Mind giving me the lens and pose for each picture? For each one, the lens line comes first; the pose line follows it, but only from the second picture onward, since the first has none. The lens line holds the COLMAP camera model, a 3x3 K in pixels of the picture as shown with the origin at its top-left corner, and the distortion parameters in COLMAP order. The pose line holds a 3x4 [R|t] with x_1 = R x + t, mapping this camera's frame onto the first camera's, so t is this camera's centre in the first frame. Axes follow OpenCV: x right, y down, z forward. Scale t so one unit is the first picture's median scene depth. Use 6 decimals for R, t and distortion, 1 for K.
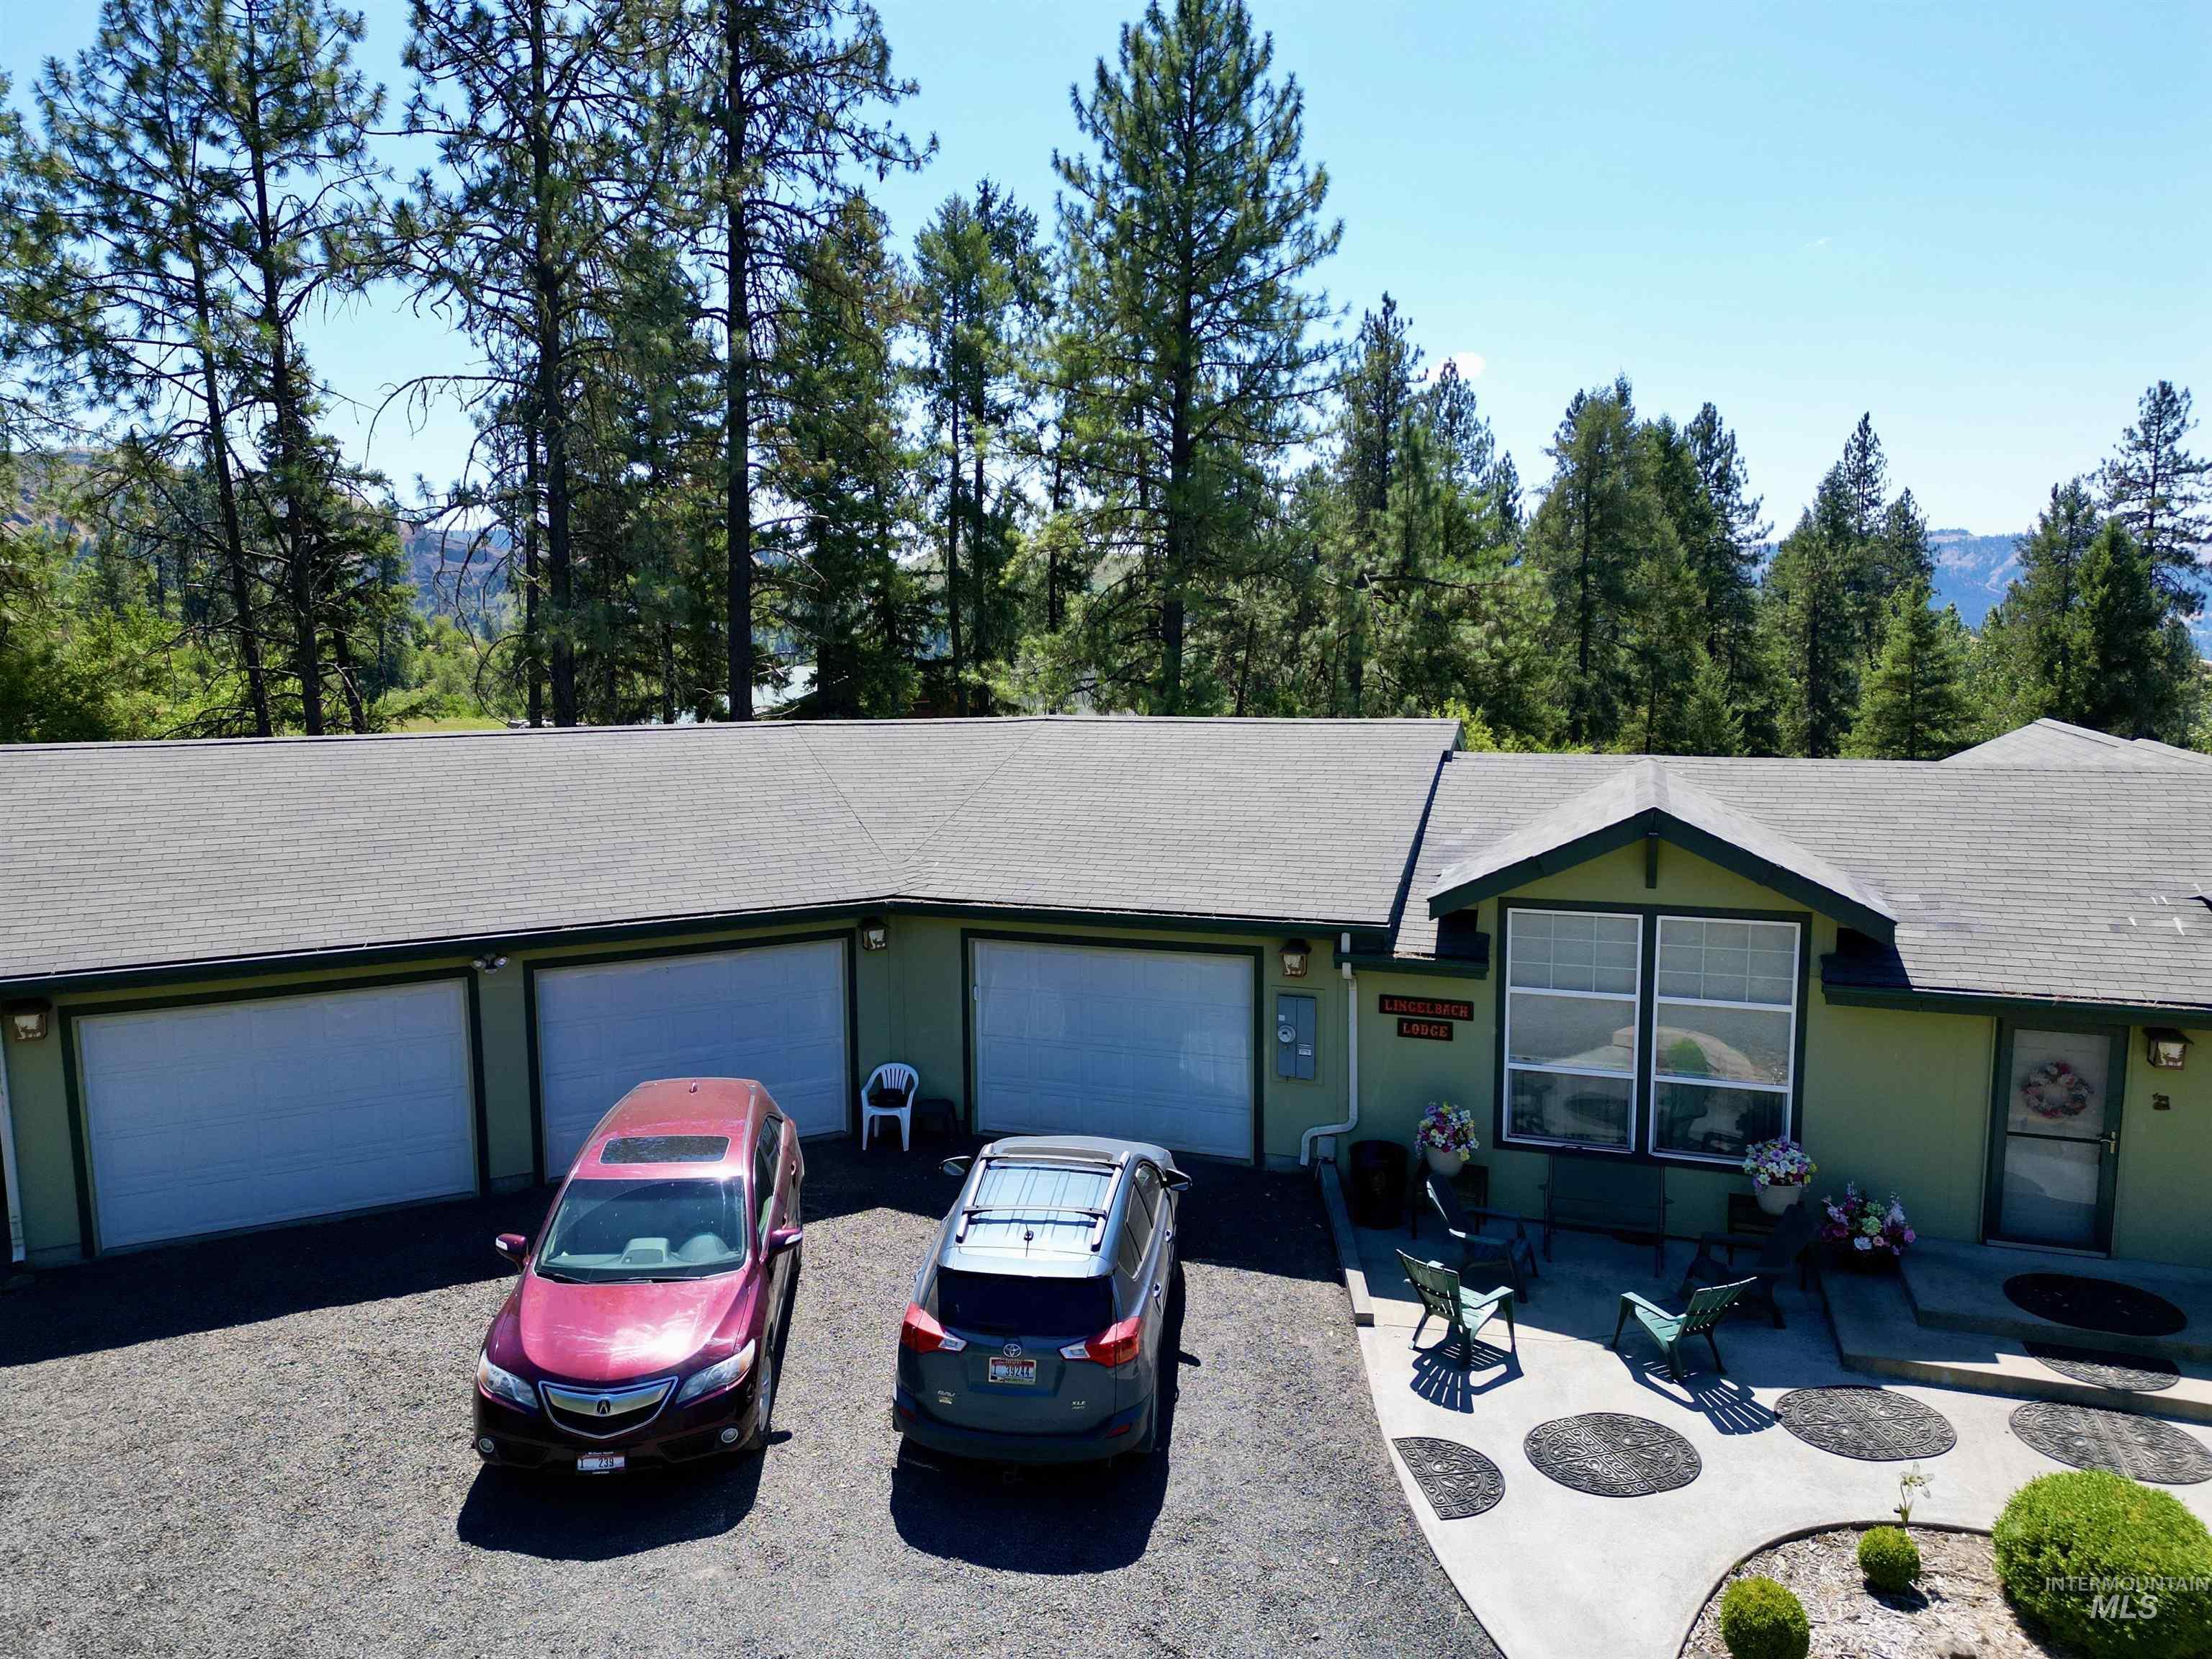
lens RADIAL K [[1537.8, 0, 1118.2], [0, 1537.8, 825.7], [0, 0, 1]] dist [0.034118, -0.013123]
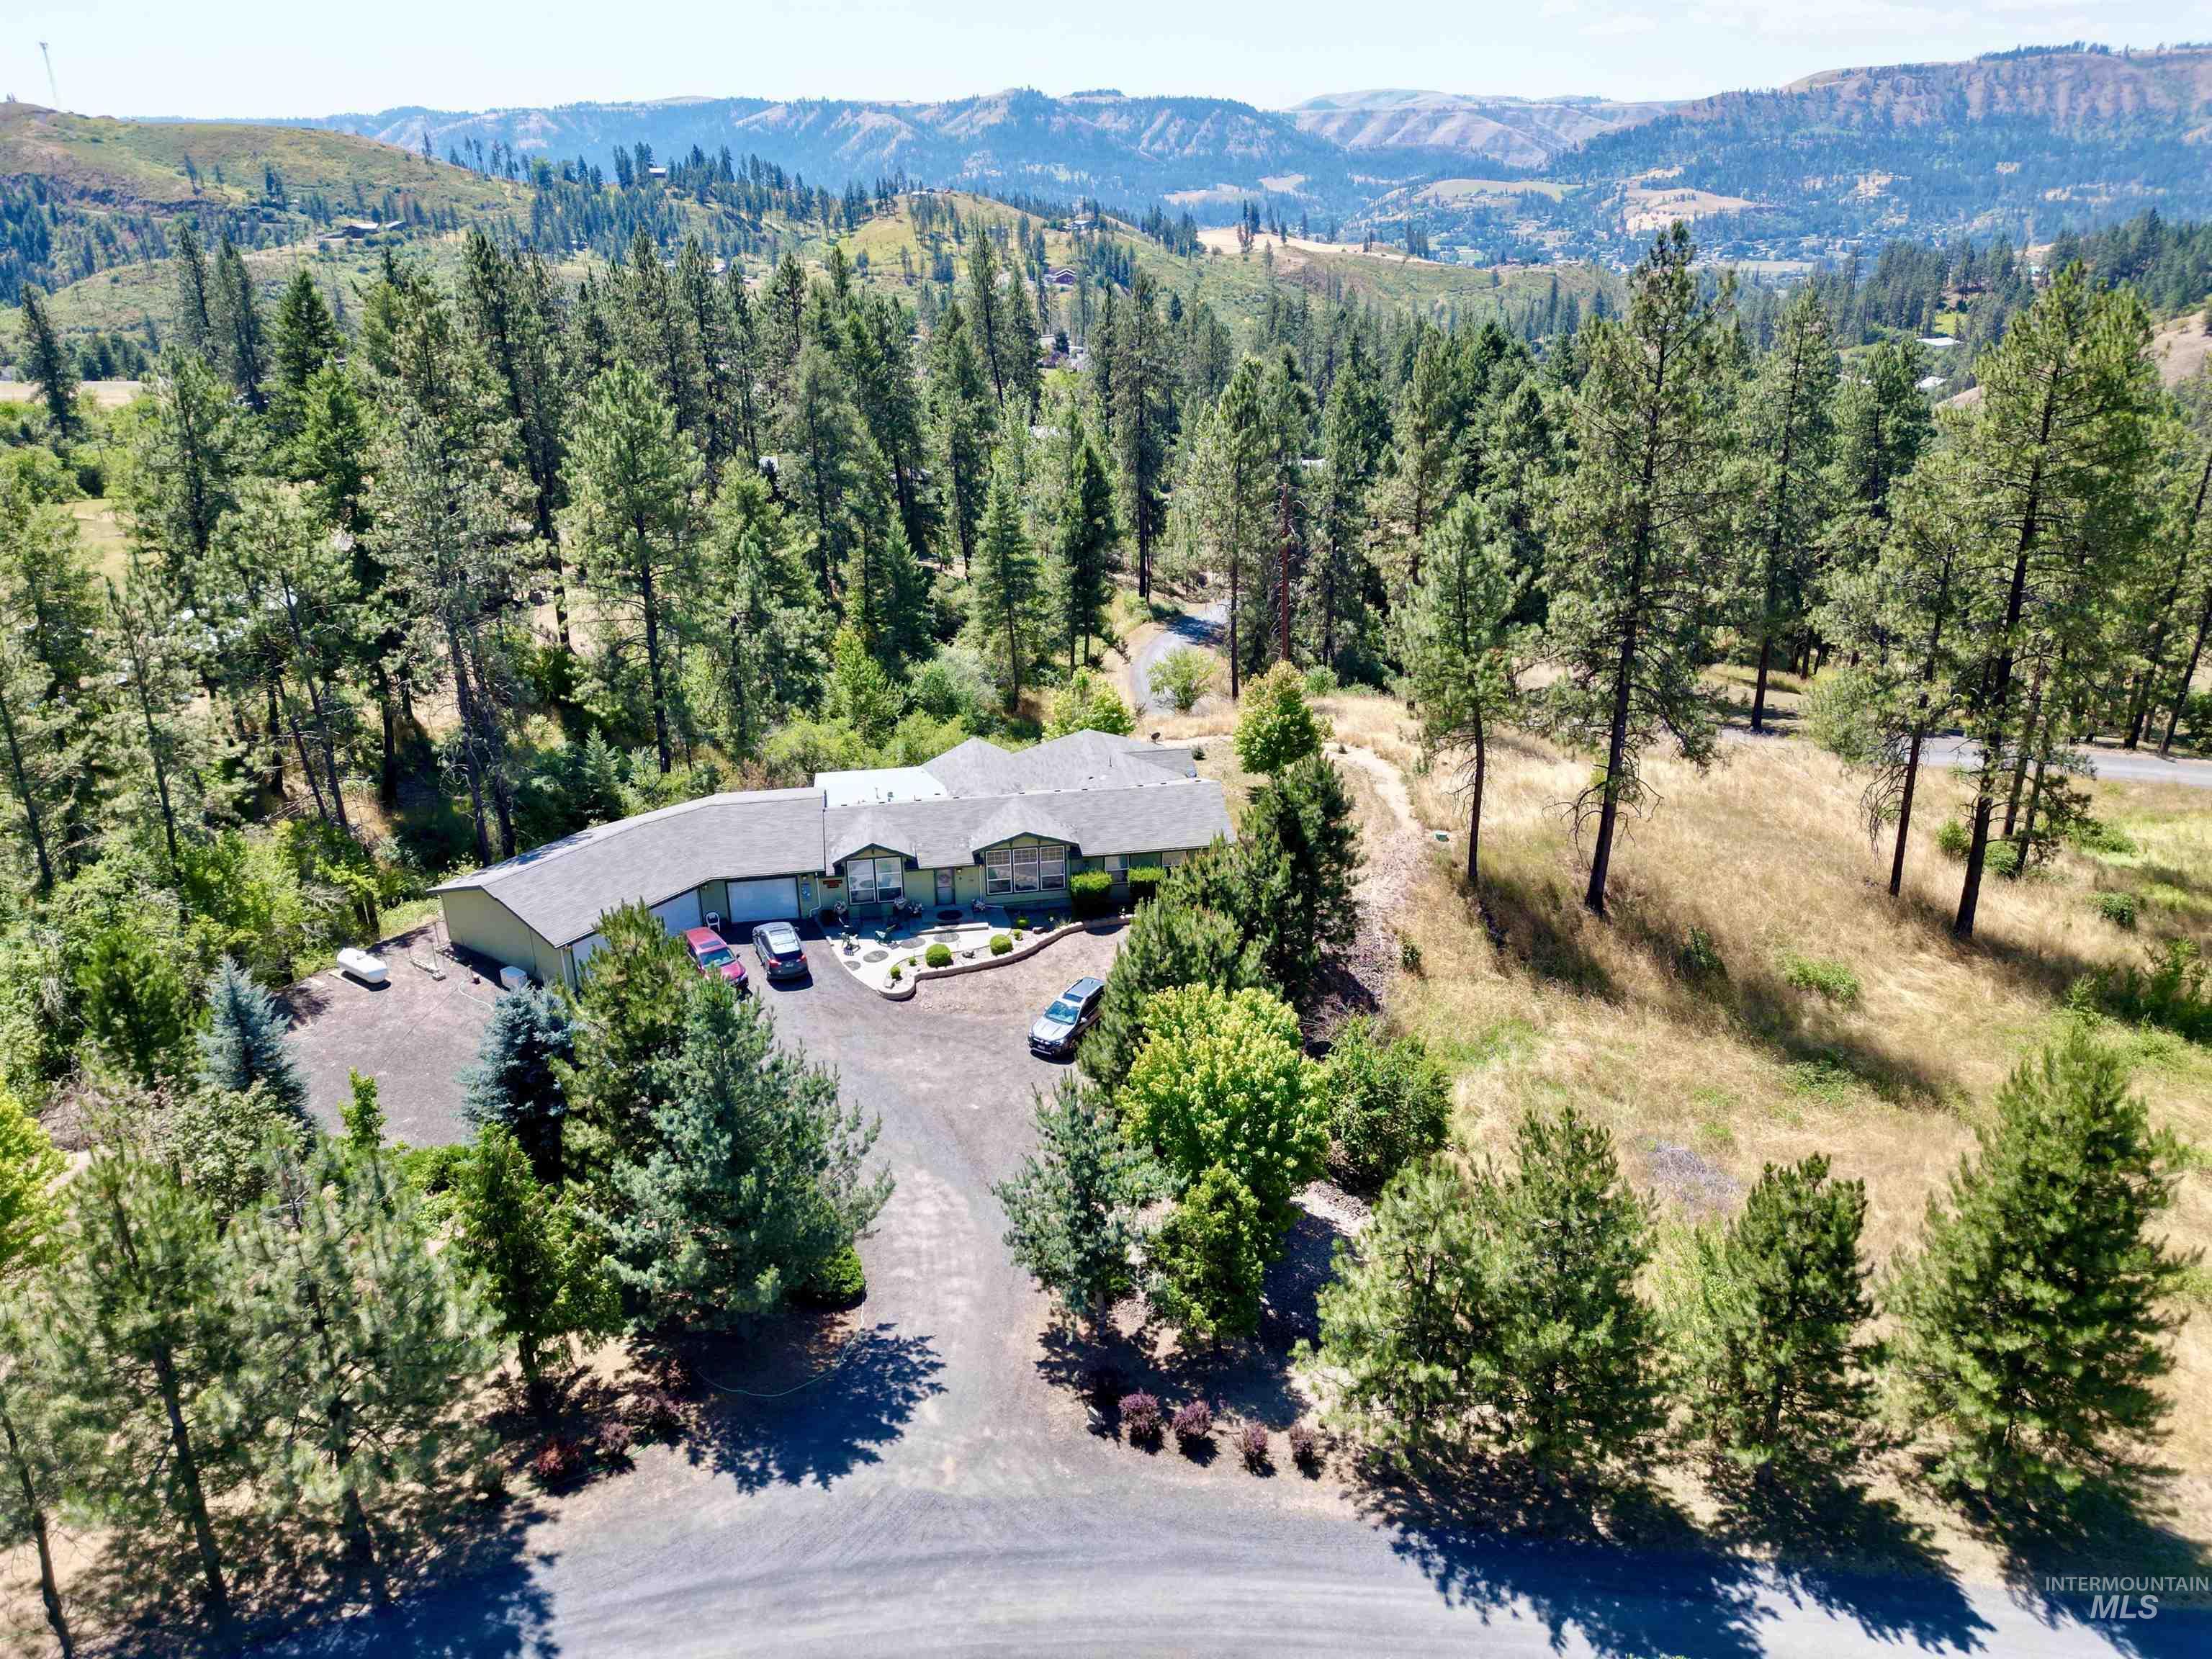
lens RADIAL K [[1537.8, 0, 1108.1], [0, 1537.8, 821.6], [0, 0, 1]] dist [0.034118, -0.013123]
pose [[0.885882, -0.181659, 0.426864, -1.330070], [0.060530, 0.957539, 0.281877, -1.714131], [-0.459945, -0.223872, 0.859263, -4.399193]]
